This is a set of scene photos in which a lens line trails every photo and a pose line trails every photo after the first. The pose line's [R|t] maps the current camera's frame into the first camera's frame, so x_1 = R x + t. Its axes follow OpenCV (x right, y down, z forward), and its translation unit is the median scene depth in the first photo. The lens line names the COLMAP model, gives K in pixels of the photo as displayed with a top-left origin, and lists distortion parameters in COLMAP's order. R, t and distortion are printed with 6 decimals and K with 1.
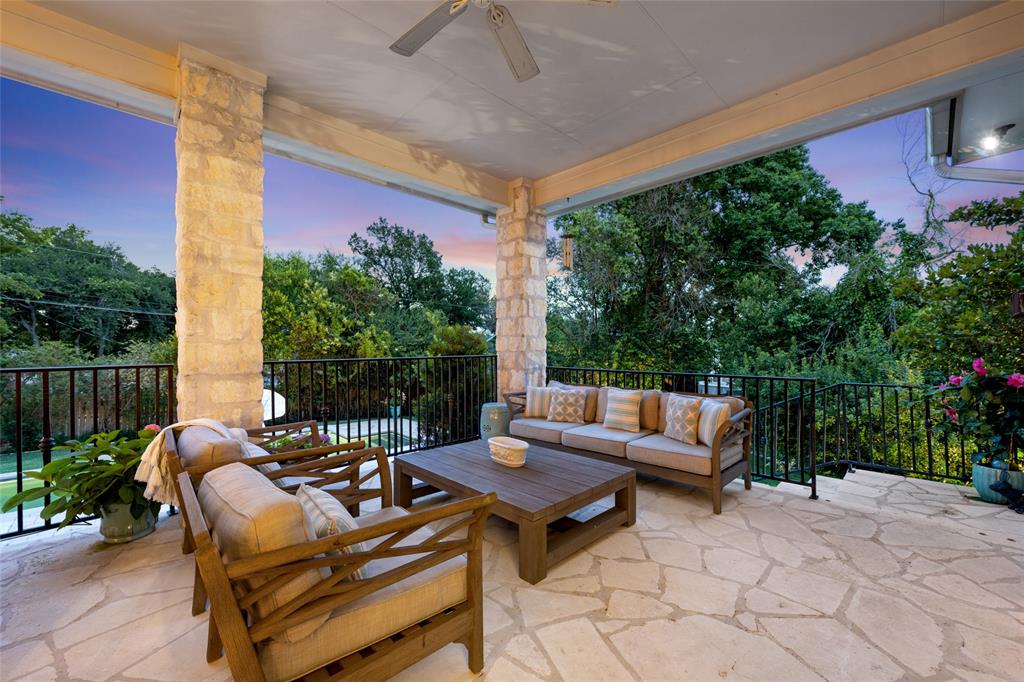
lens RADIAL K [[408.9, 0, 510.8], [0, 408.9, 343.8], [0, 0, 1]] dist [-0.000537, -0.000089]
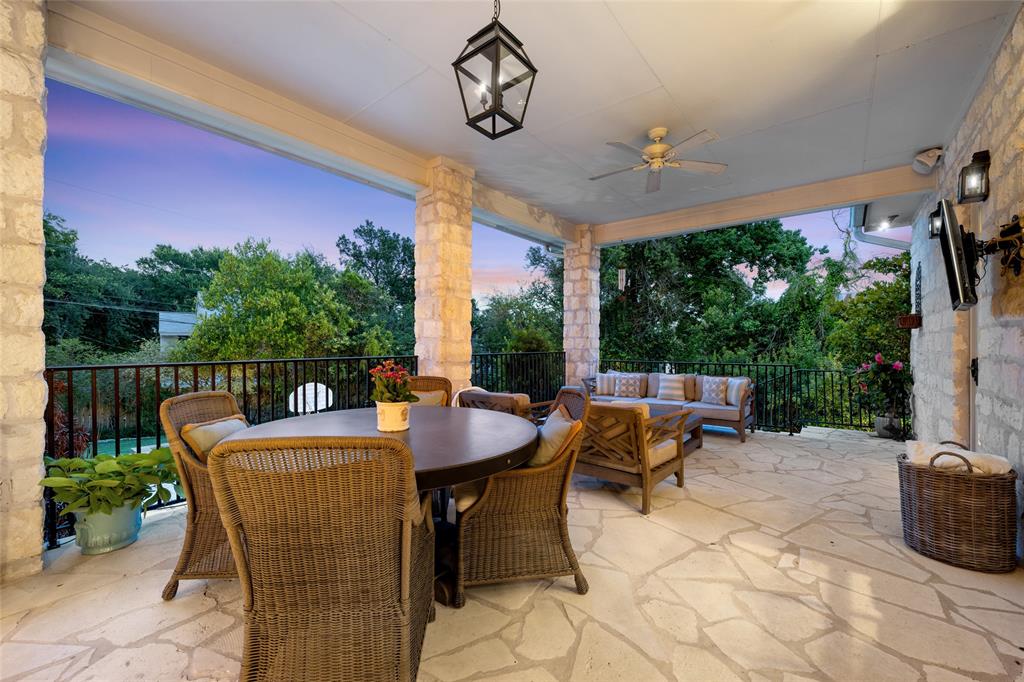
lens RADIAL K [[408.9, 0, 512.7], [0, 408.9, 344.5], [0, 0, 1]] dist [-0.000537, -0.000089]
pose [[0.992725, 0.003533, 0.120350, -0.382153], [-0.003862, 0.999989, 0.002495, 0.001310], [-0.120340, -0.002942, 0.992728, -0.339061]]
